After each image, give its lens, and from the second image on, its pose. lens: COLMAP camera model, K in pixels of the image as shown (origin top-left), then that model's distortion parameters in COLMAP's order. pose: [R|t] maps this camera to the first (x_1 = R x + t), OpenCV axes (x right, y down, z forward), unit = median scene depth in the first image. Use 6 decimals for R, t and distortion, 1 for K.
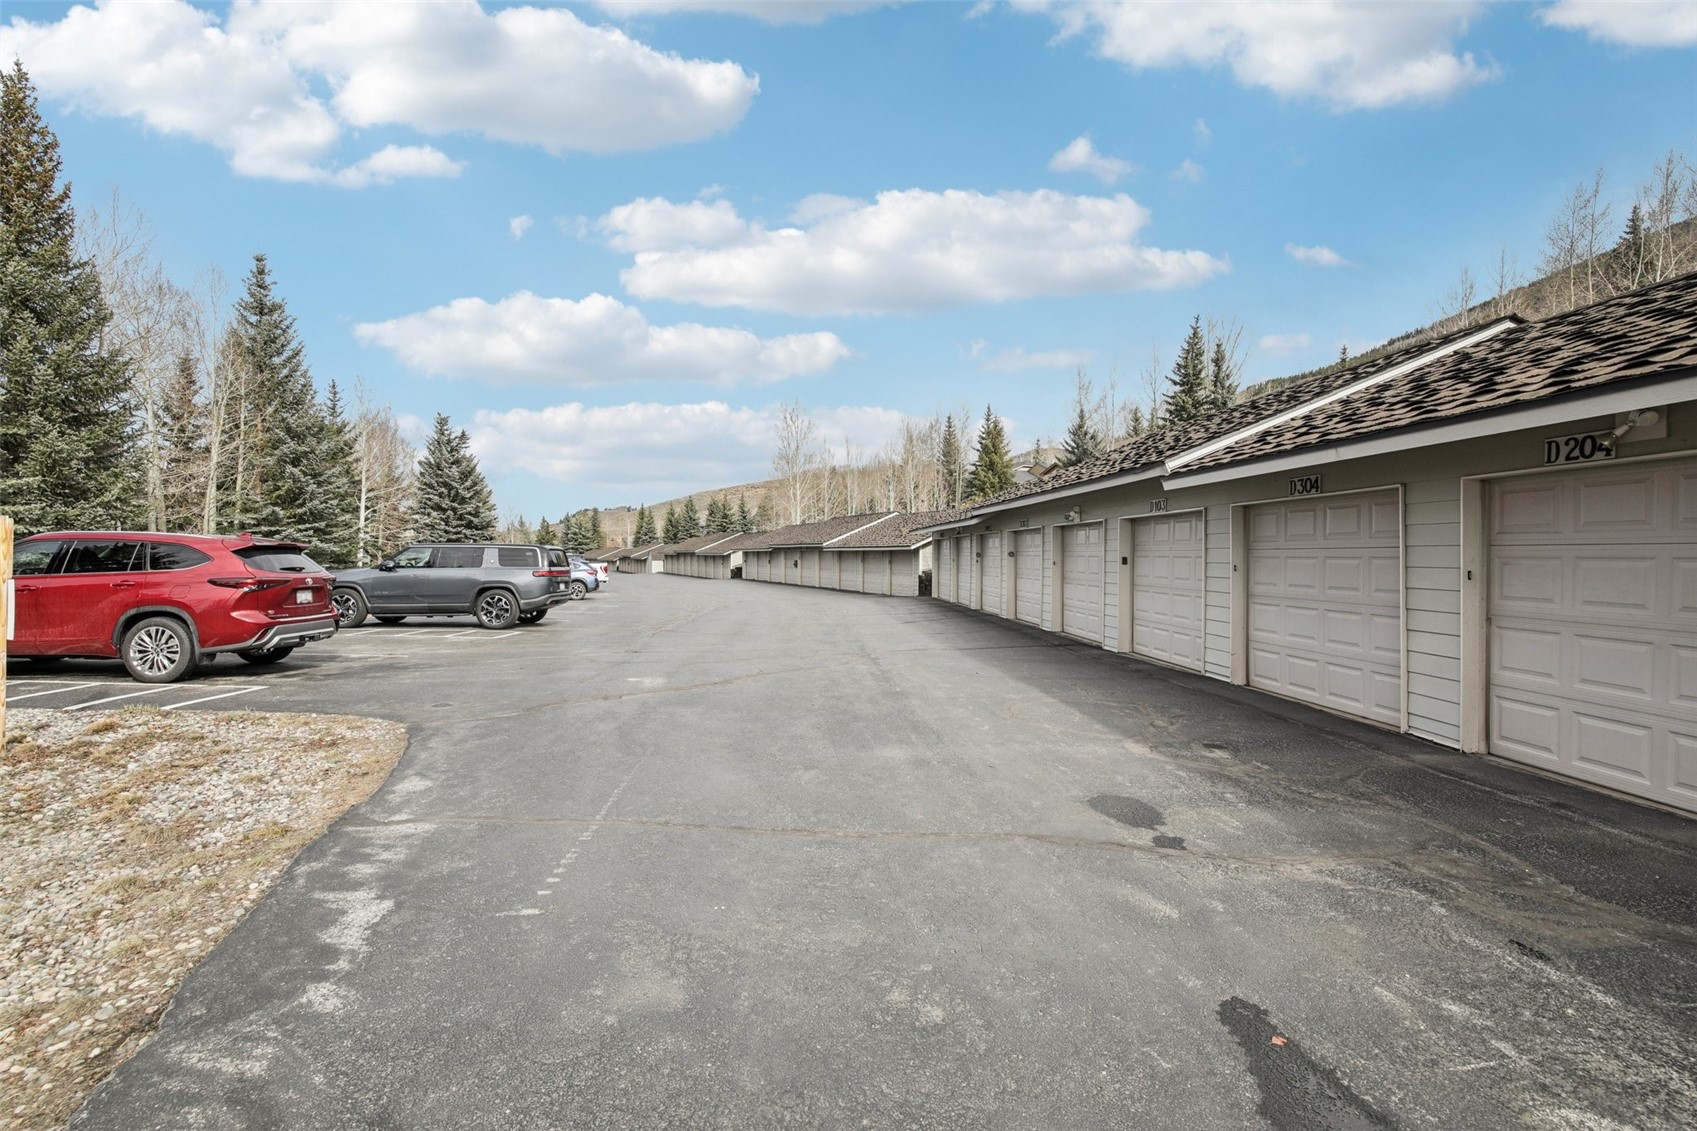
lens RADIAL K [[743.4, 0, 850.6], [0, 743.4, 556.9], [0, 0, 1]] dist [-0.011750, -0.003867]
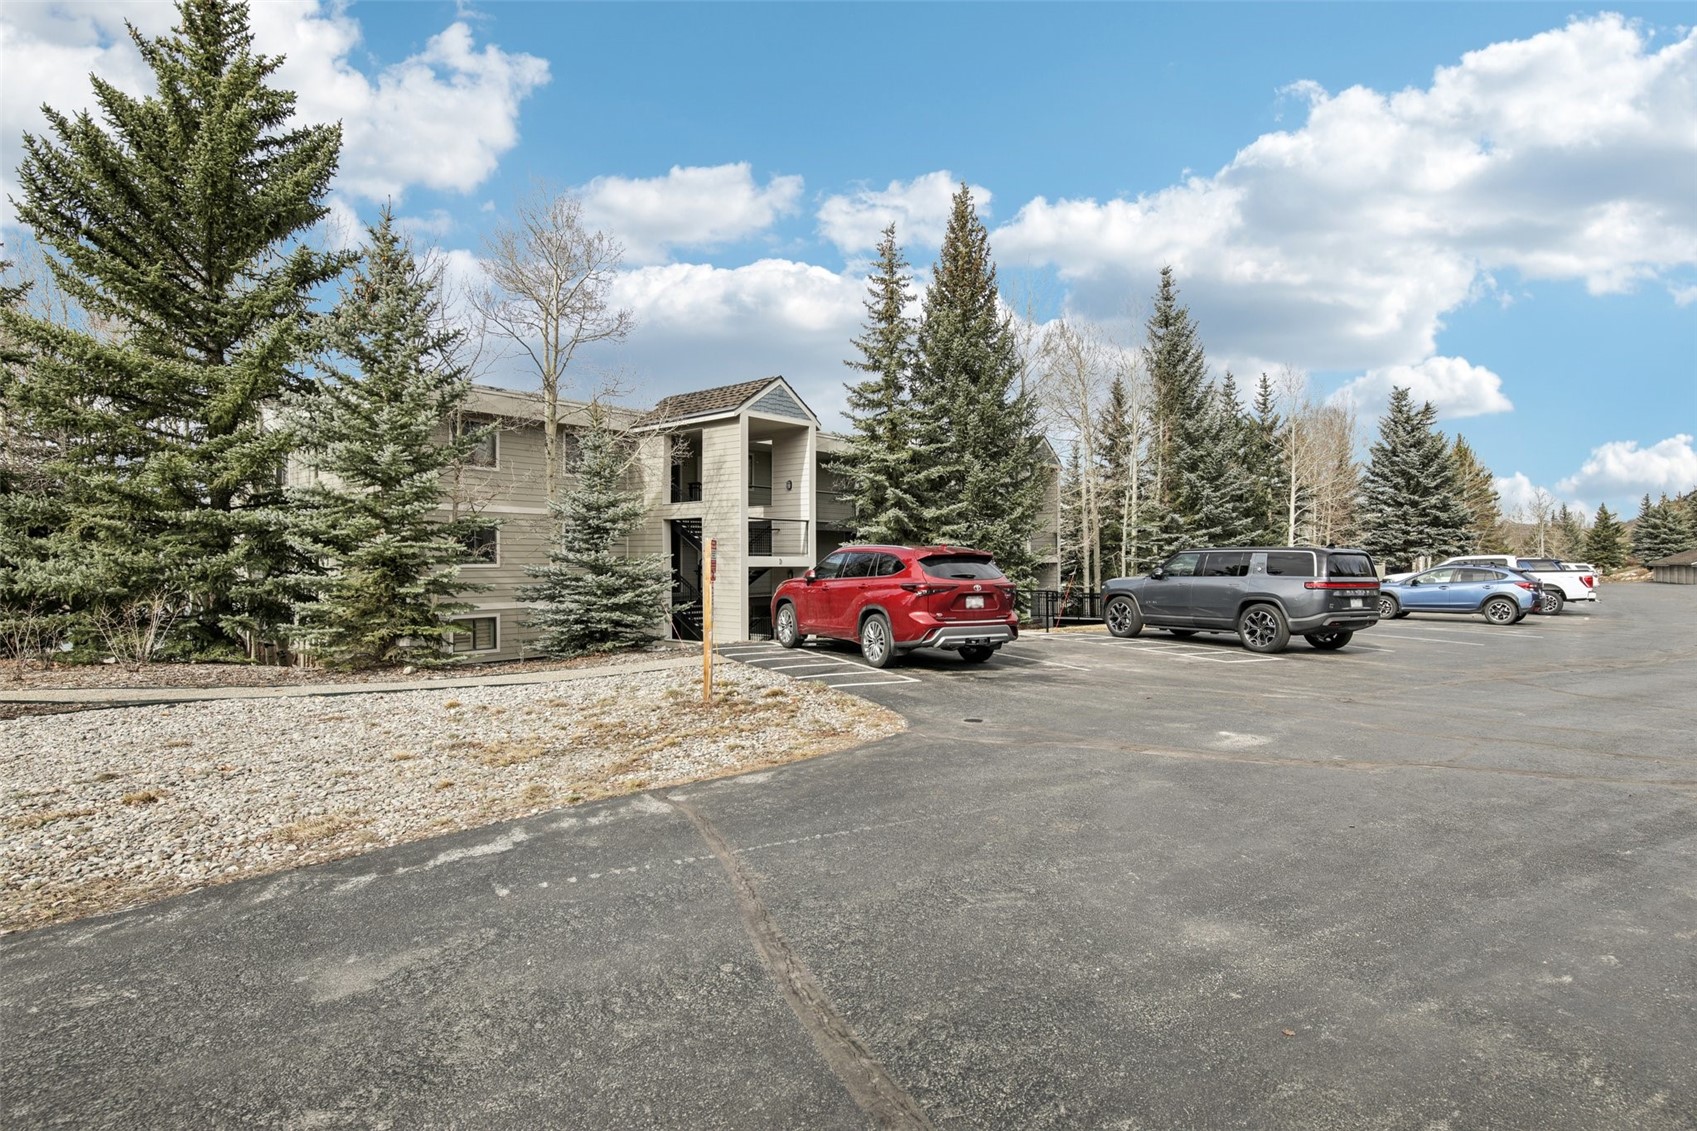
lens RADIAL K [[859.9, 0, 849.5], [0, 859.9, 564.9], [0, 0, 1]] dist [0.002126, -0.001111]
pose [[0.428034, -0.000850, -0.903762, 0.163440], [0.003623, 0.999993, 0.000775, -0.000974], [0.903756, -0.003606, 0.428034, 0.159271]]
